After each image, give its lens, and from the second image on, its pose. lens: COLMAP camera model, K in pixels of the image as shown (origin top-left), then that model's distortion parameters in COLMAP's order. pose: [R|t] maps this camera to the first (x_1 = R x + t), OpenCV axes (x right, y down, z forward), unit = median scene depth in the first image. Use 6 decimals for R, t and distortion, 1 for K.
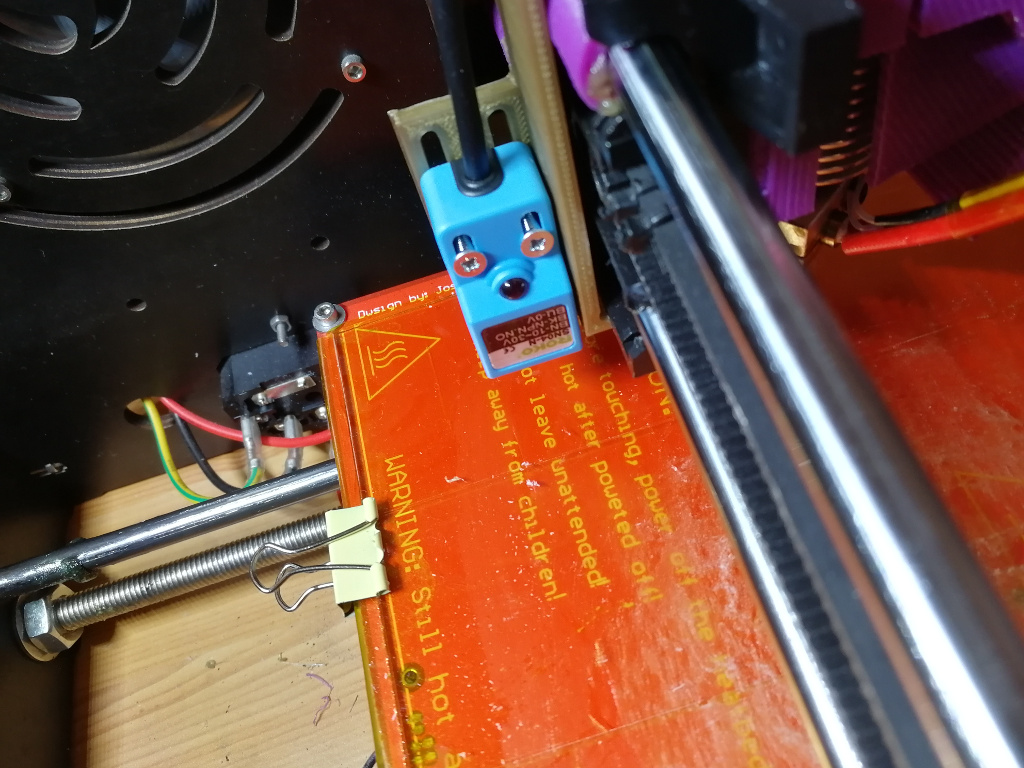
lens RADIAL K [[871.6, 0, 521.8], [0, 871.6, 383.2], [0, 0, 1]] dist [-0.009926, -0.019863]
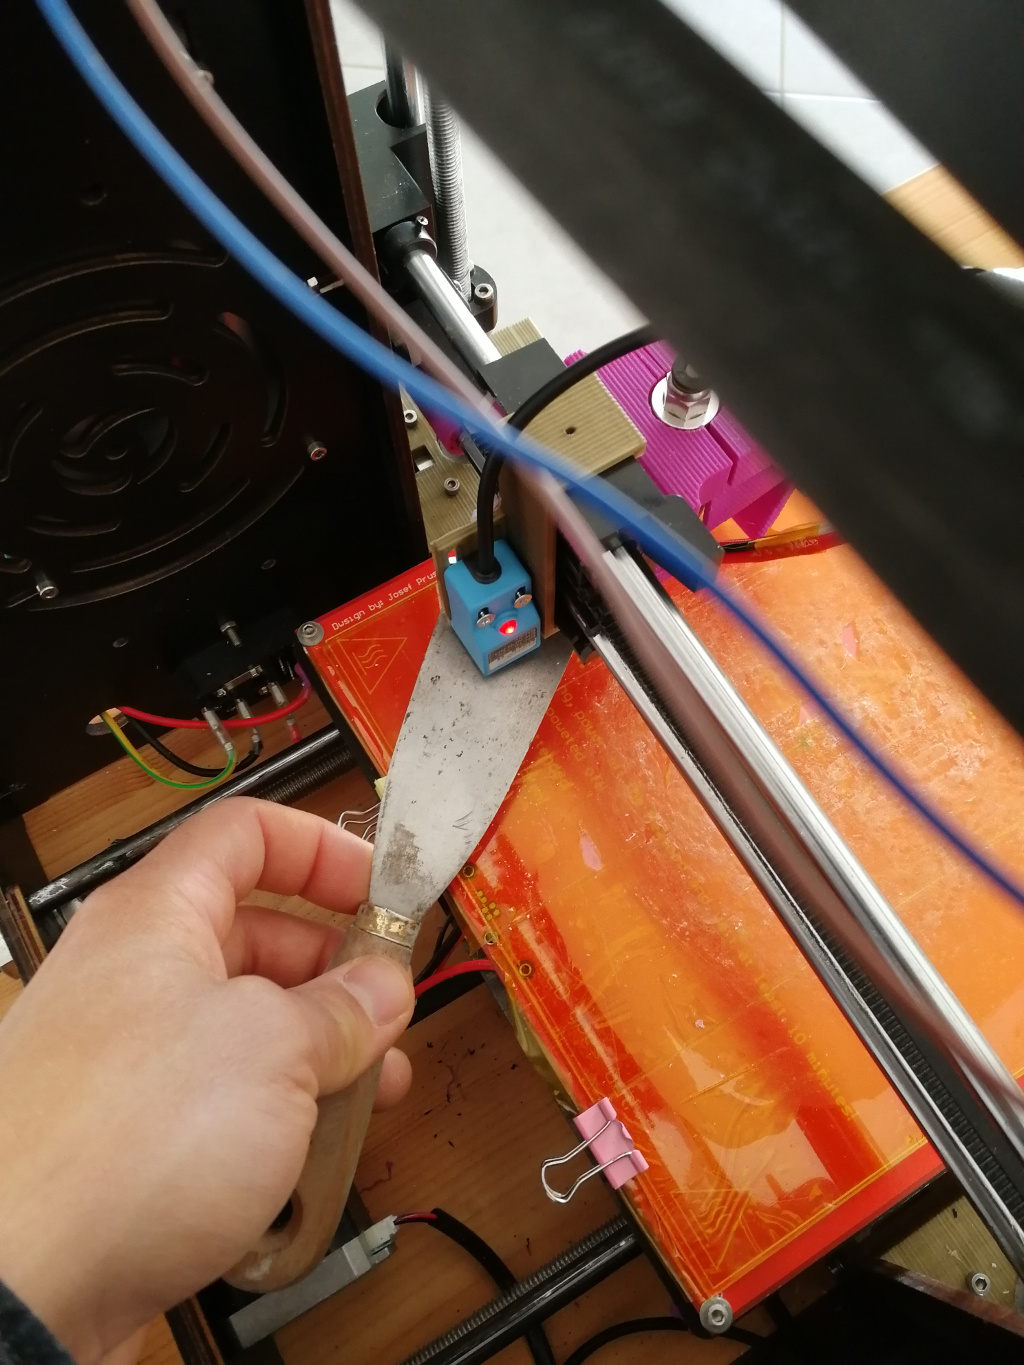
lens RADIAL K [[1096.4, 0, 512.0], [0, 1096.4, 682.5], [0, 0, 1]] dist [-0.003653, -0.002752]
pose [[0.939148, -0.206542, 0.274484, -0.484352], [0.149918, 0.965377, 0.213476, -0.370588], [-0.309072, -0.159336, 0.937596, -0.762514]]
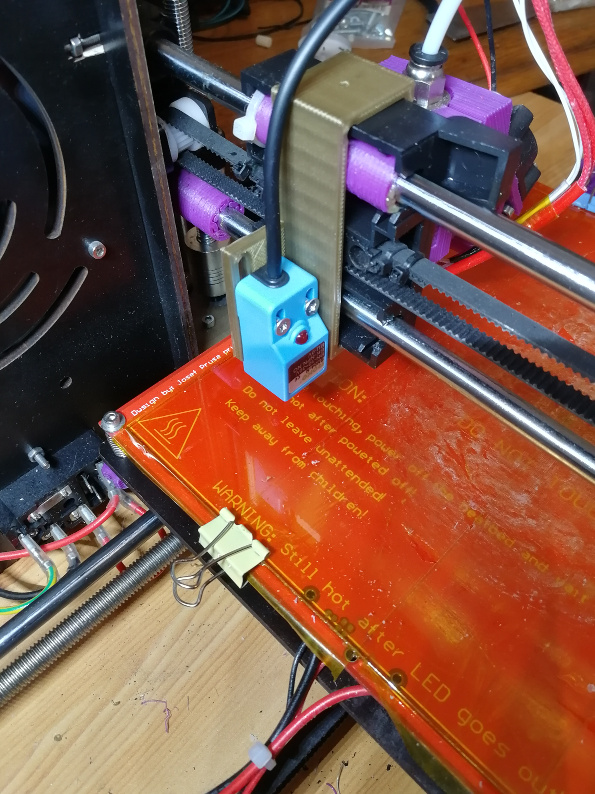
lens RADIAL K [[675.9, 0, 297.5], [0, 675.9, 397.0], [0, 0, 1]] dist [-0.009926, -0.019863]
pose [[0.842481, -0.273369, 0.464214, -0.558946], [0.339901, 0.938258, -0.064343, 0.070558], [-0.417963, 0.211995, 0.883383, -0.117692]]
